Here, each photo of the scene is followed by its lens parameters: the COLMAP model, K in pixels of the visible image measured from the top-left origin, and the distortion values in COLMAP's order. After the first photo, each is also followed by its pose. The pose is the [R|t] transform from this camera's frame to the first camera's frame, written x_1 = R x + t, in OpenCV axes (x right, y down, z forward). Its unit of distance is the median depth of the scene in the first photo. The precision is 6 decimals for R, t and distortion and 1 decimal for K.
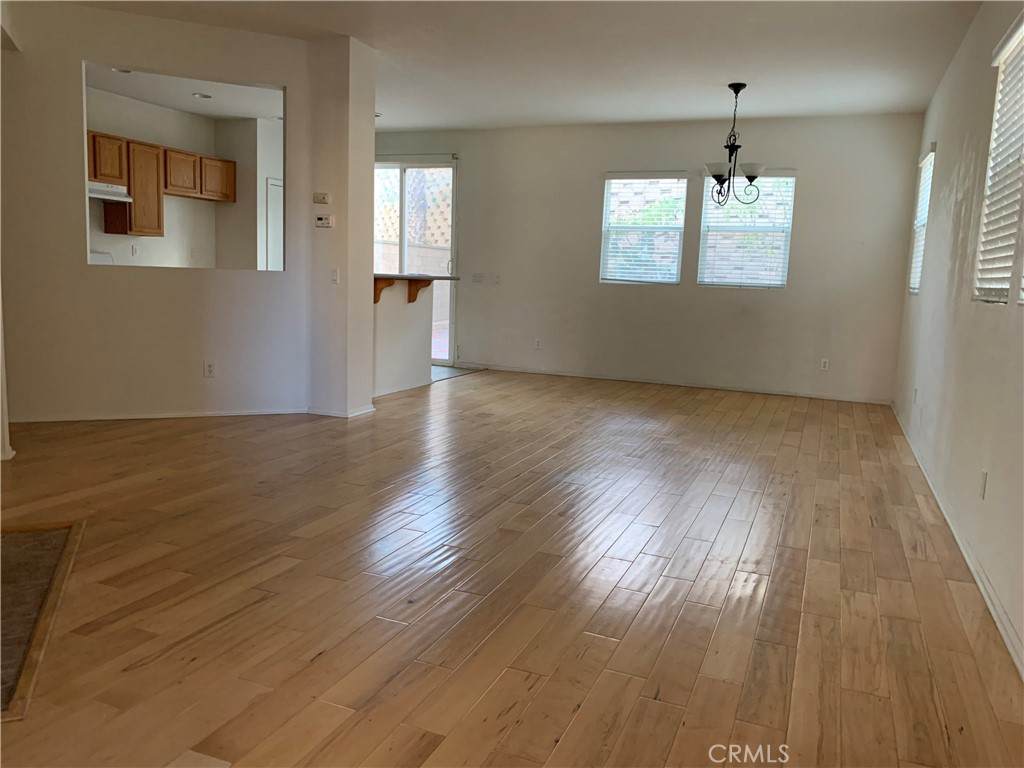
lens RADIAL K [[789.9, 0, 512.0], [0, 789.9, 377.9], [0, 0, 1]] dist [0.037555, -0.060081]
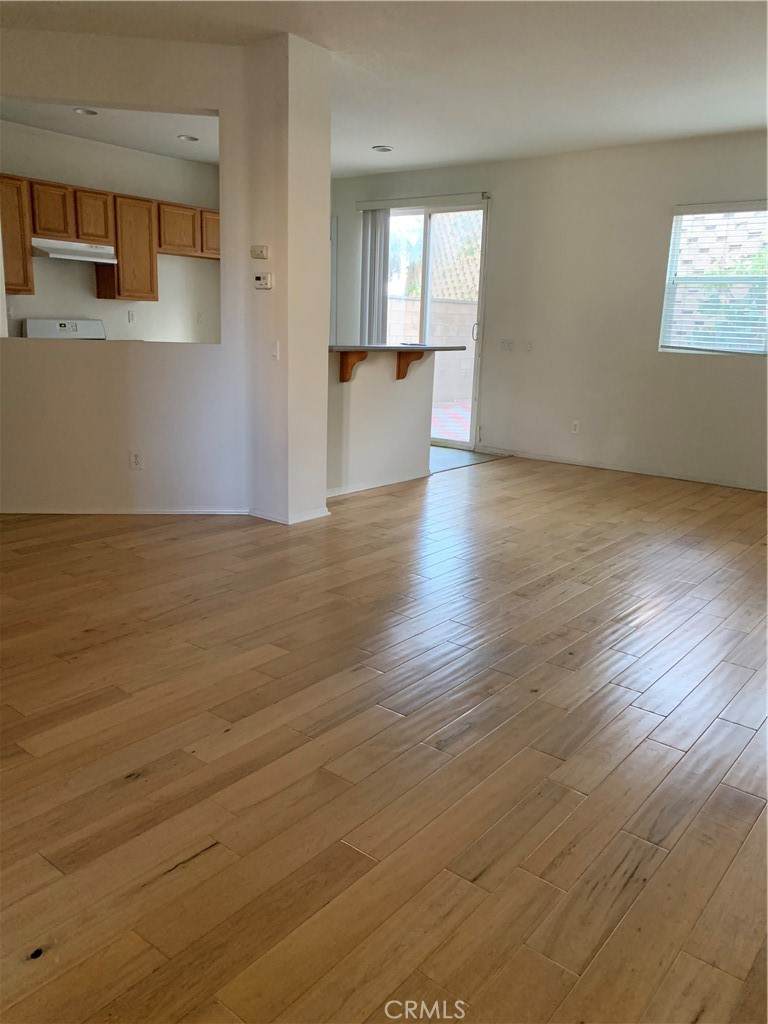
lens RADIAL K [[789.9, 0, 385.4], [0, 789.9, 507.7], [0, 0, 1]] dist [0.037555, -0.060081]
pose [[0.958646, 0.058019, -0.278624, 0.100119], [-0.032926, 0.995036, 0.093915, -0.041045], [0.282690, -0.080858, 0.955797, 0.208202]]
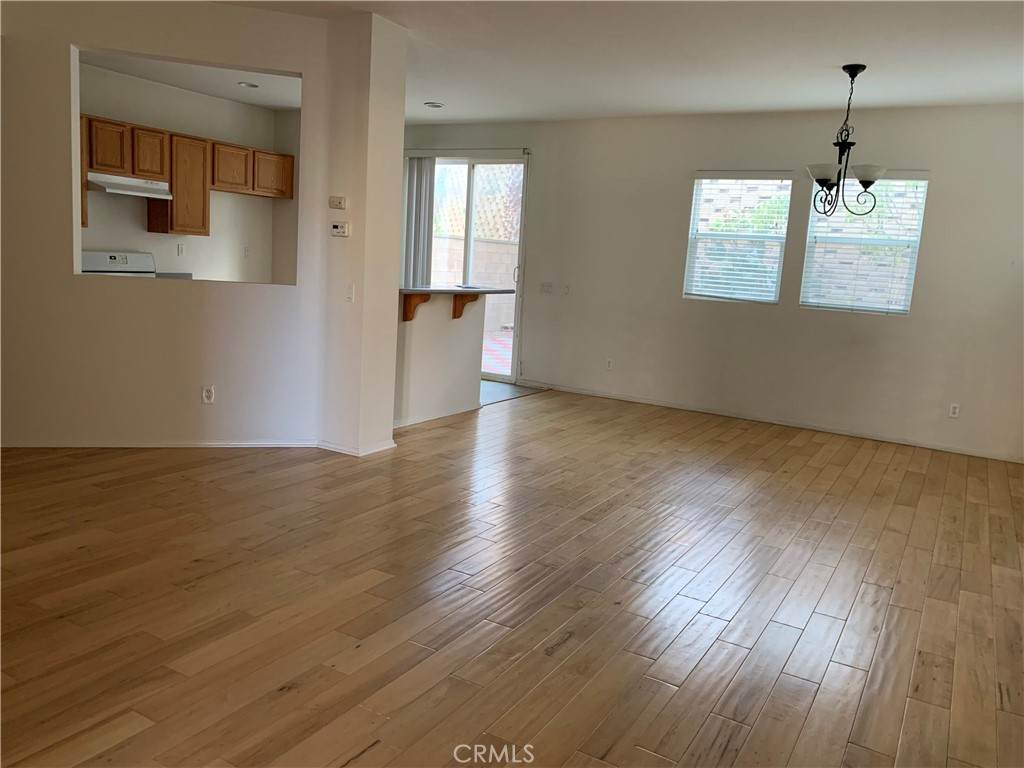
lens RADIAL K [[789.9, 0, 512.0], [0, 789.9, 377.9], [0, 0, 1]] dist [0.037555, -0.060081]
pose [[0.989070, 0.045817, -0.140145, 0.064146], [-0.044107, 0.998910, 0.015288, -0.048284], [0.140692, -0.008940, 0.990013, 0.143050]]
